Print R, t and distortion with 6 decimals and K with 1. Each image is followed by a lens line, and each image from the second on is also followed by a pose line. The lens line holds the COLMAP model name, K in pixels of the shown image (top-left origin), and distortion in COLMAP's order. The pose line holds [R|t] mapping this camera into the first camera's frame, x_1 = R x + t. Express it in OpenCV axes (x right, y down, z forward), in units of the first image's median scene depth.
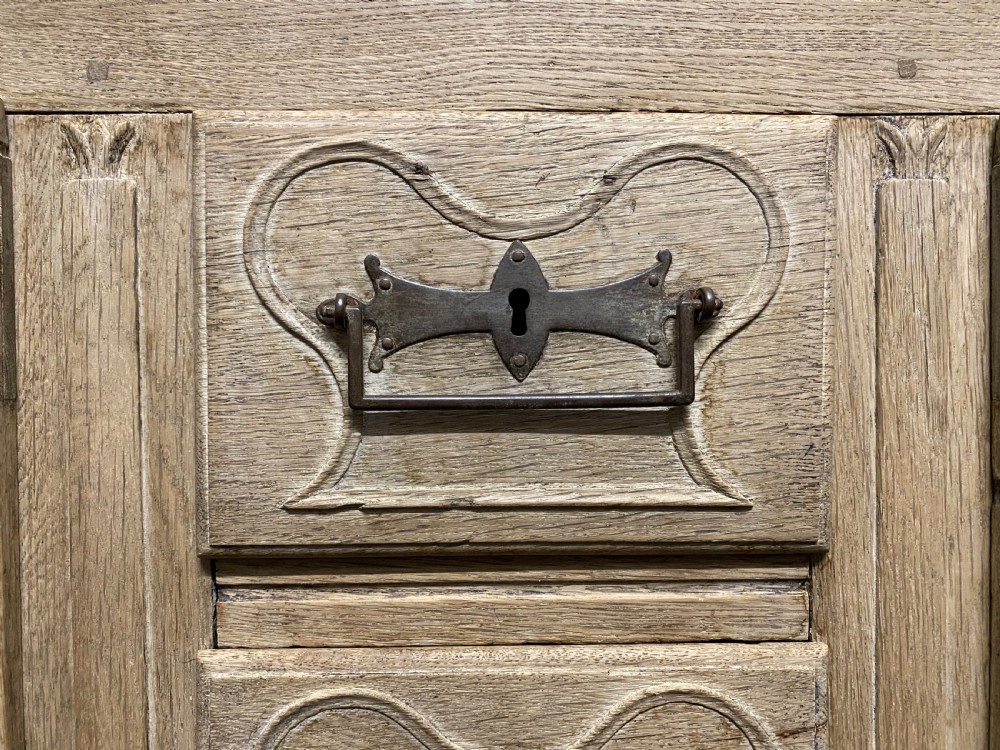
lens RADIAL K [[800.8, 0, 504.6], [0, 800.8, 374.2], [0, 0, 1]] dist [-0.006686, -0.007881]
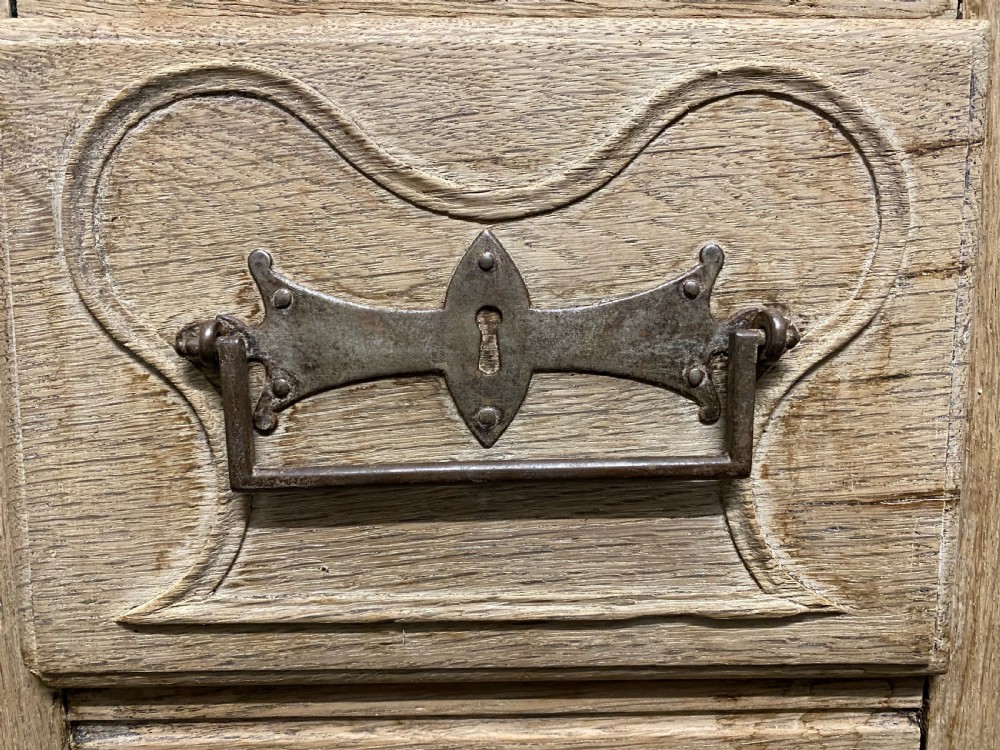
lens RADIAL K [[764.6, 0, 476.1], [0, 764.6, 372.4], [0, 0, 1]] dist [-0.001795, -0.006780]
pose [[0.999968, -0.001297, -0.007880, 0.007325], [0.002012, 0.995808, 0.091443, 0.576293], [0.007729, -0.091456, 0.995779, 0.389791]]
